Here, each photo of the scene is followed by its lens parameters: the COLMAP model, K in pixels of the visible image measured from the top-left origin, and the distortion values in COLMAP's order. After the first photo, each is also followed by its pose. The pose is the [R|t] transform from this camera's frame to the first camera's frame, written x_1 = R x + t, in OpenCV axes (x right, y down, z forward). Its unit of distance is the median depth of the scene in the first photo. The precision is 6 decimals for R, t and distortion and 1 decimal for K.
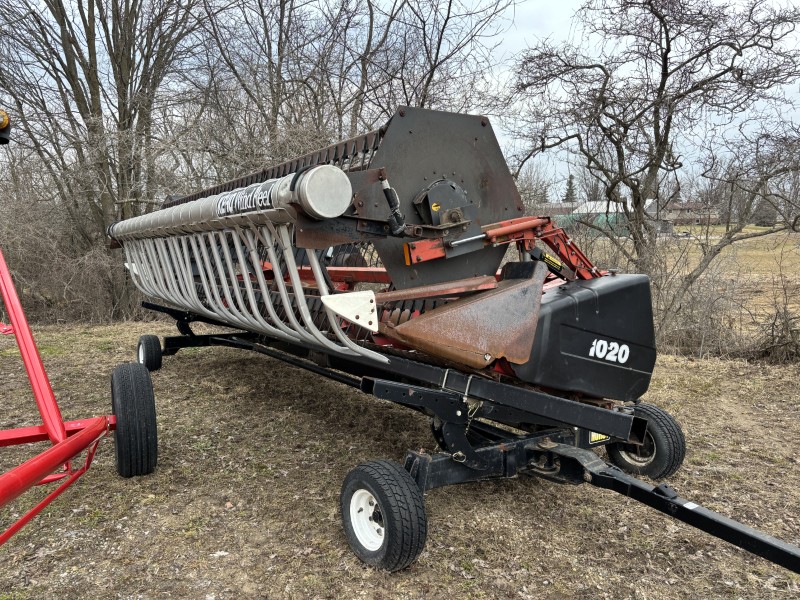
lens RADIAL K [[628.4, 0, 400.0], [0, 628.4, 300.0], [0, 0, 1]] dist [0.080527, -0.107833]
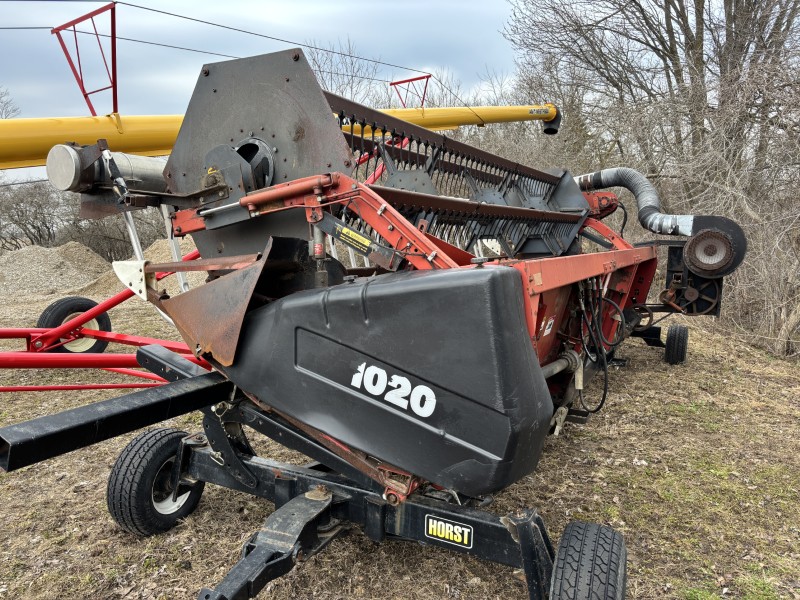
lens RADIAL K [[628.4, 0, 400.0], [0, 628.4, 300.0], [0, 0, 1]] dist [0.080527, -0.107833]
pose [[0.465515, 0.107642, -0.878470, 0.872640], [-0.080841, 0.993599, 0.078910, -0.053536], [0.881340, 0.034283, 0.471237, 0.728223]]
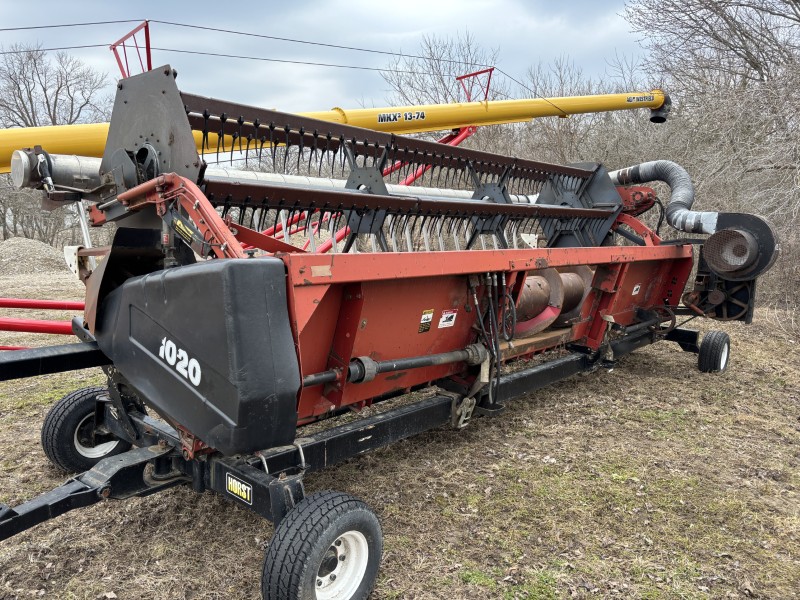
lens RADIAL K [[629.9, 0, 402.0], [0, 629.9, 308.4], [0, 0, 1]] dist [0.043307, -0.000844]
pose [[0.238982, 0.145603, -0.960046, 1.082548], [-0.099220, 0.987181, 0.125020, -0.091869], [0.965942, 0.065378, 0.250365, 1.076126]]
